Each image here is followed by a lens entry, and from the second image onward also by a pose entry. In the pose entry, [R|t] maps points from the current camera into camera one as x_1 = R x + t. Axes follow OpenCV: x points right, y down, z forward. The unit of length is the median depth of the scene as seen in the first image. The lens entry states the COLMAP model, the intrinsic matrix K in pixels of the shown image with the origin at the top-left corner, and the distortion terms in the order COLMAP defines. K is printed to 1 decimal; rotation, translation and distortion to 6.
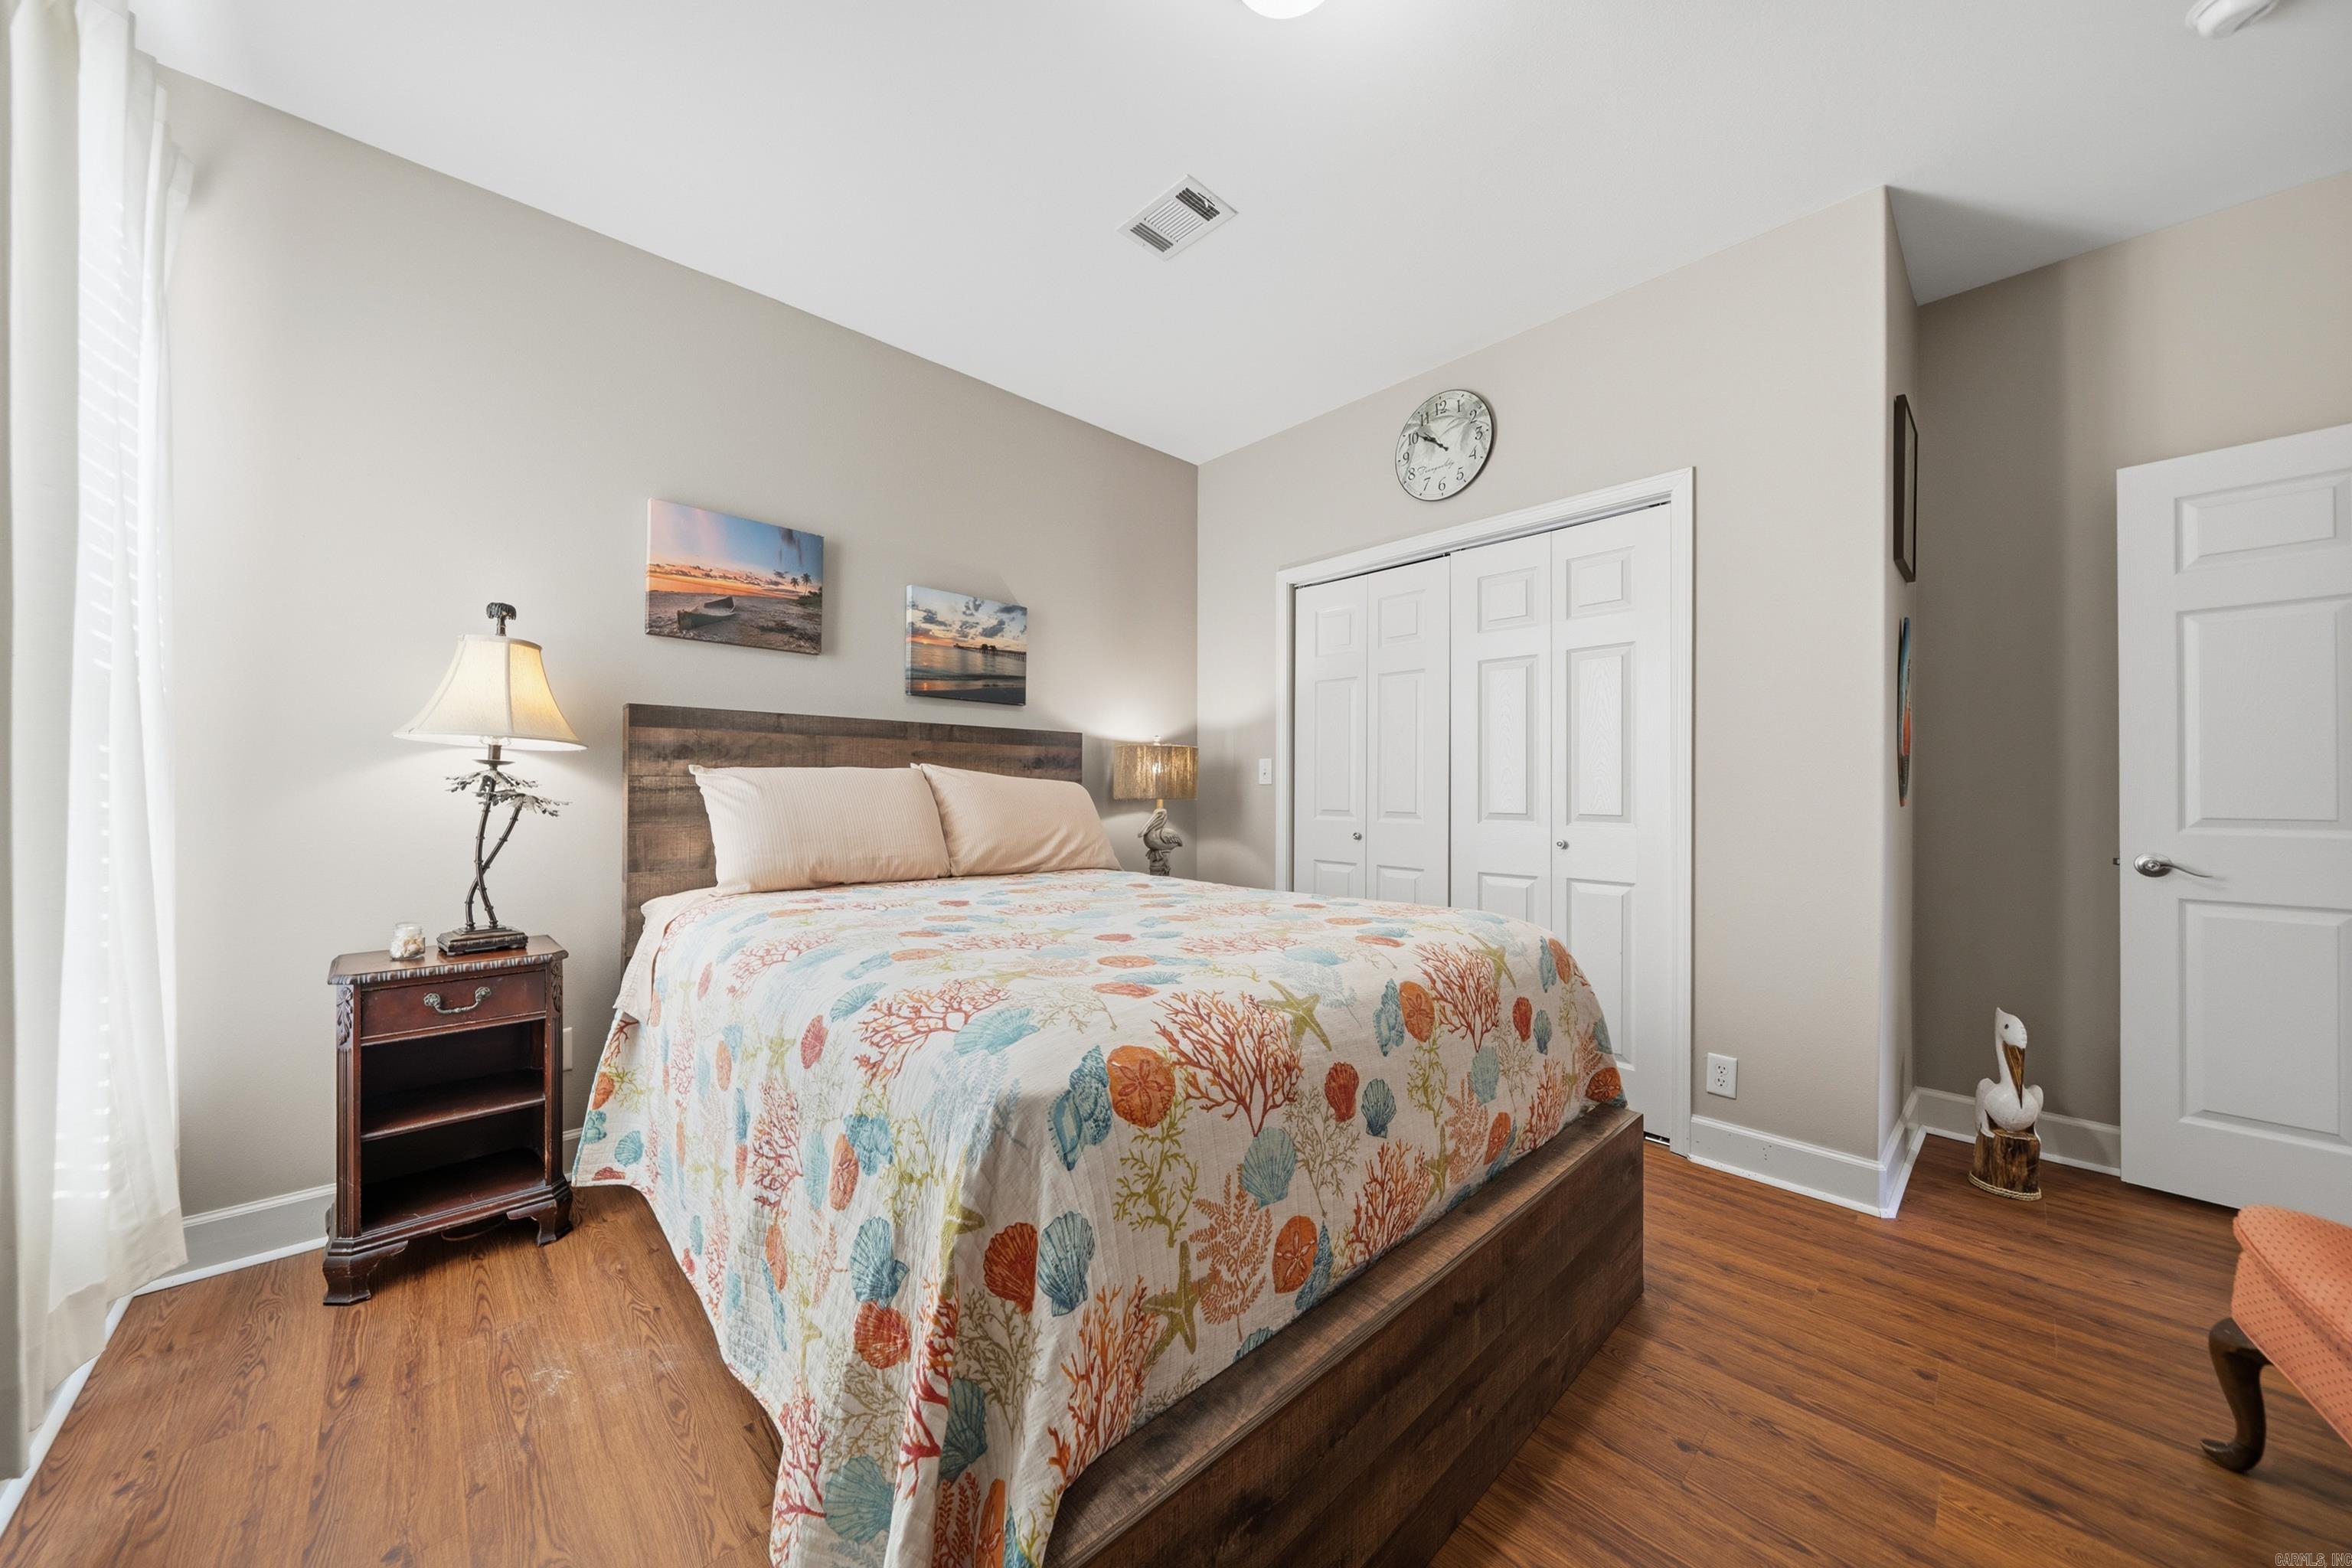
lens RADIAL K [[816.5, 0, 1161.0], [0, 816.5, 793.0], [0, 0, 1]] dist [-0.008279, 0.001771]
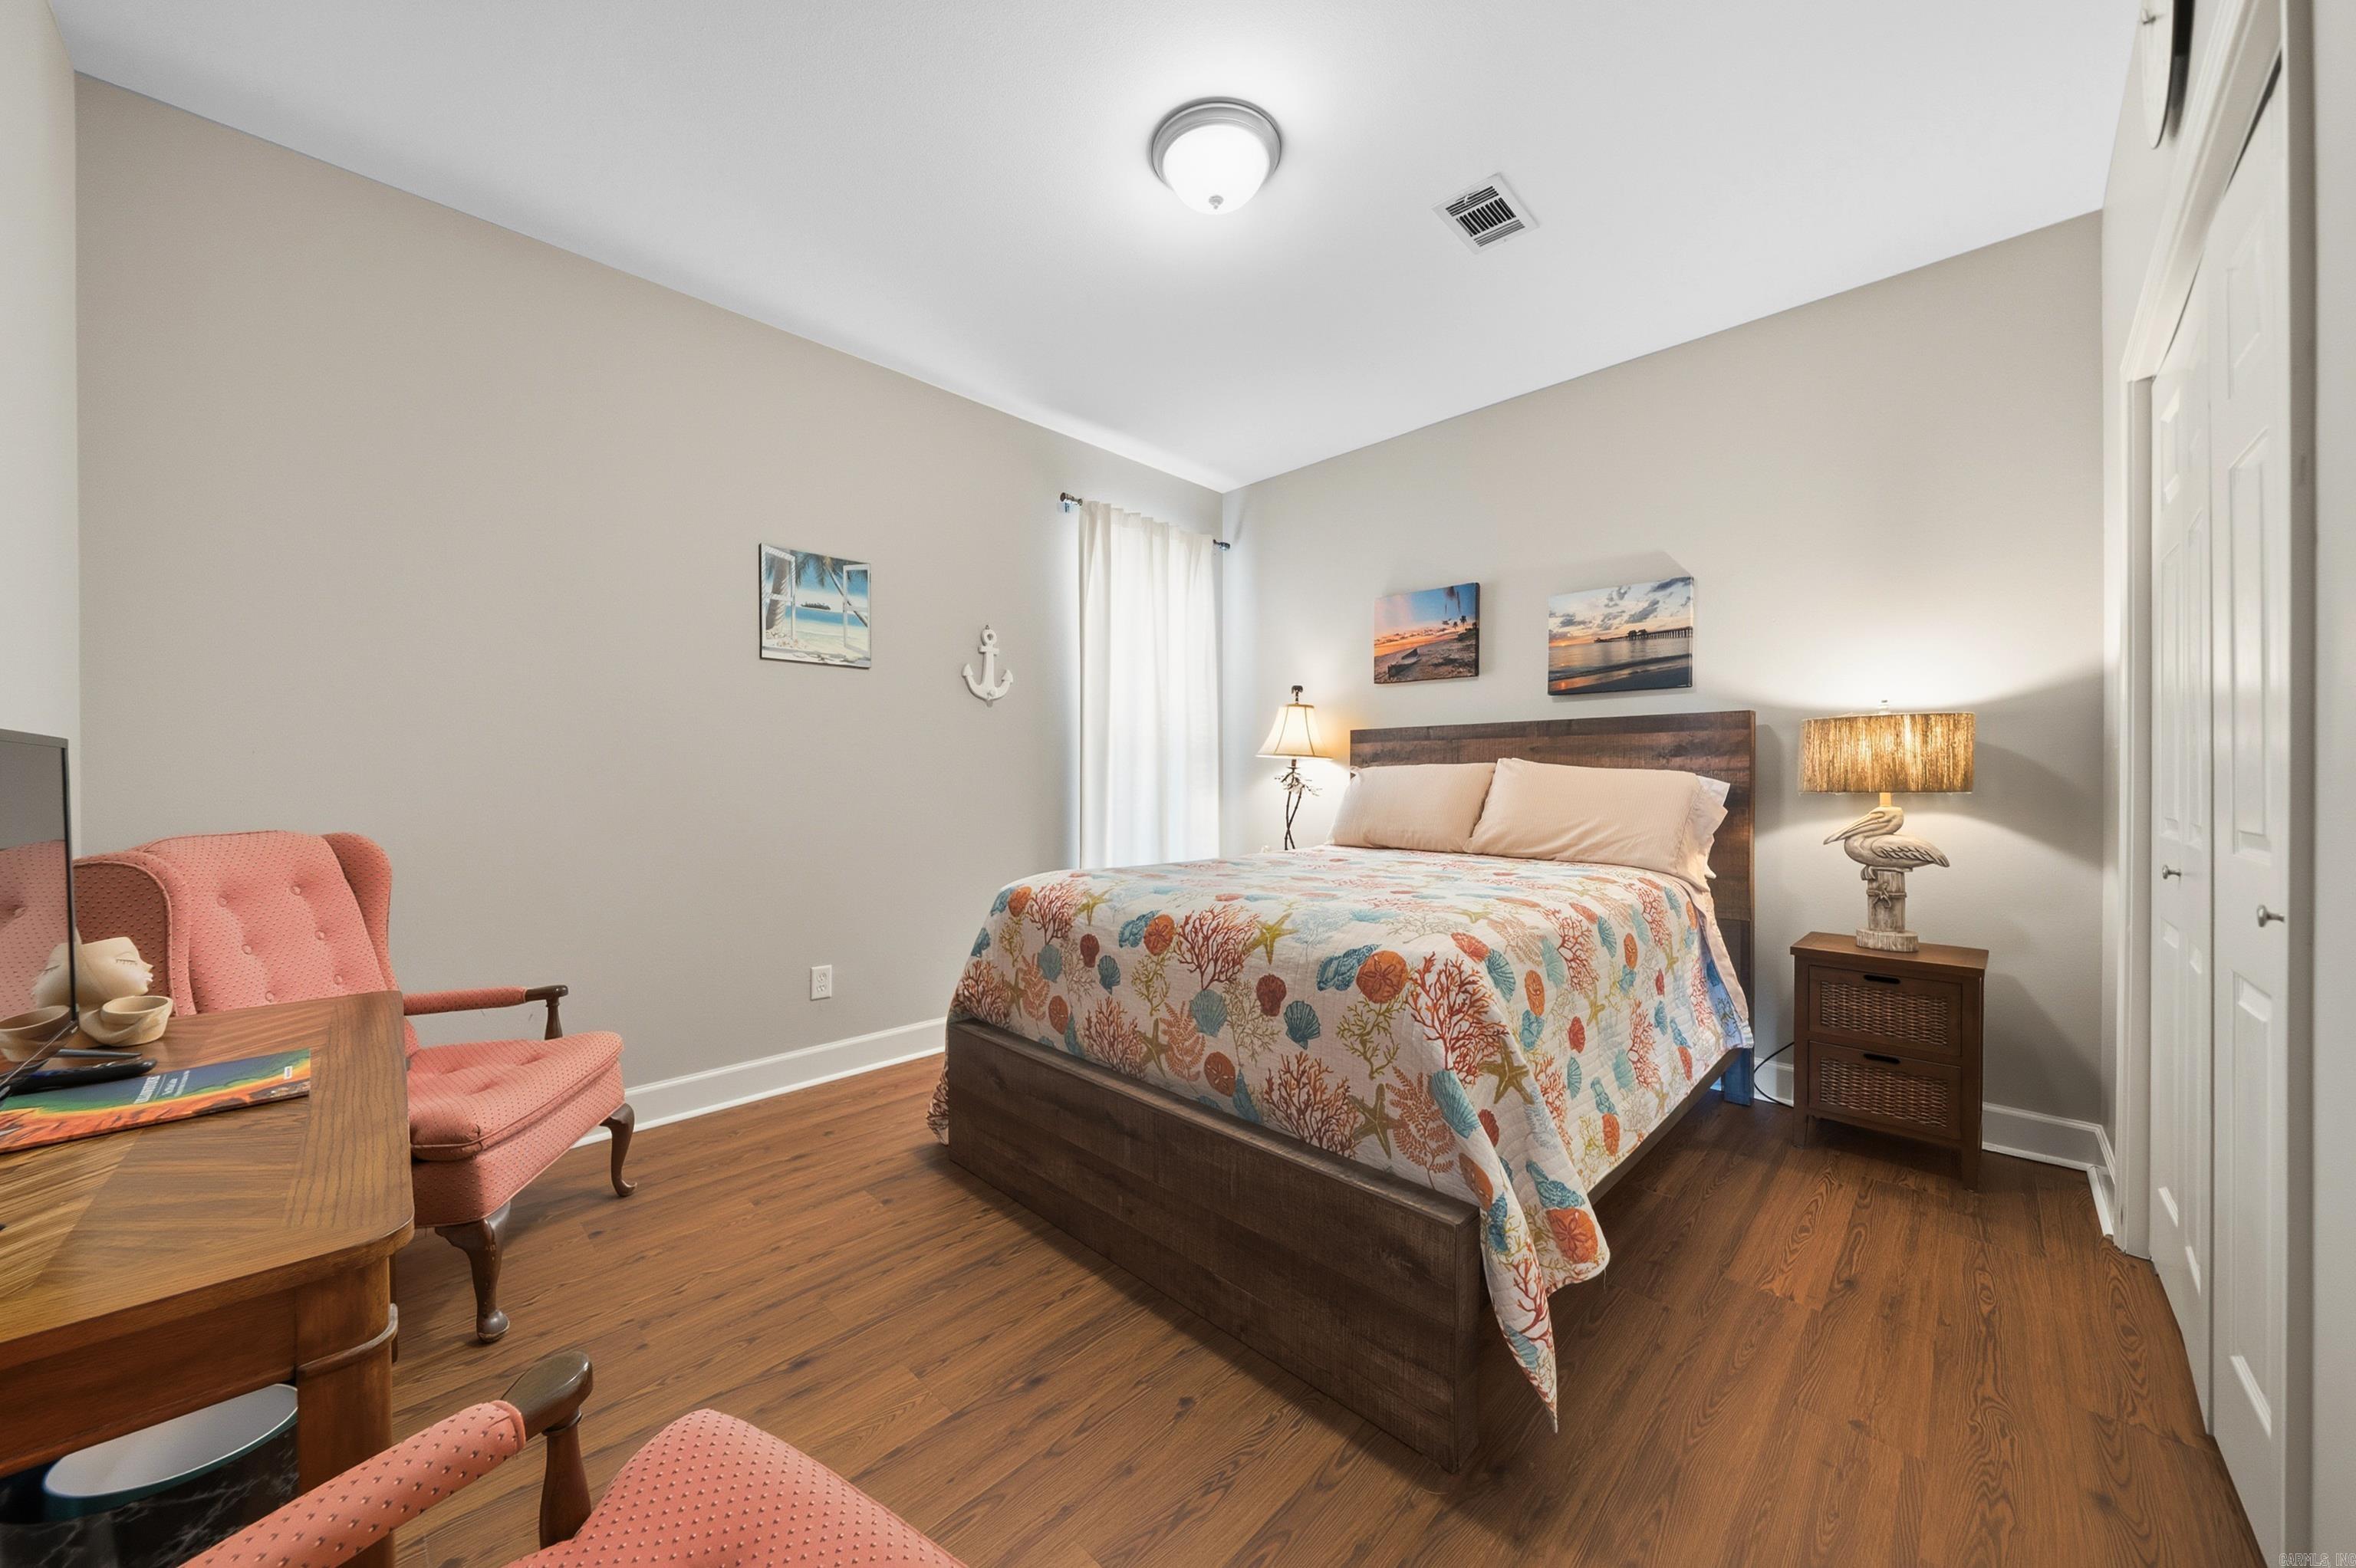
lens RADIAL K [[817.8, 0, 1162.9], [0, 817.8, 793.0], [0, 0, 1]] dist [-0.008279, 0.001771]
pose [[0.032738, 0.009952, -0.999414, 0.868621], [-0.001271, 0.999950, 0.009916, 0.002870], [0.999463, 0.000946, 0.032749, 0.478975]]
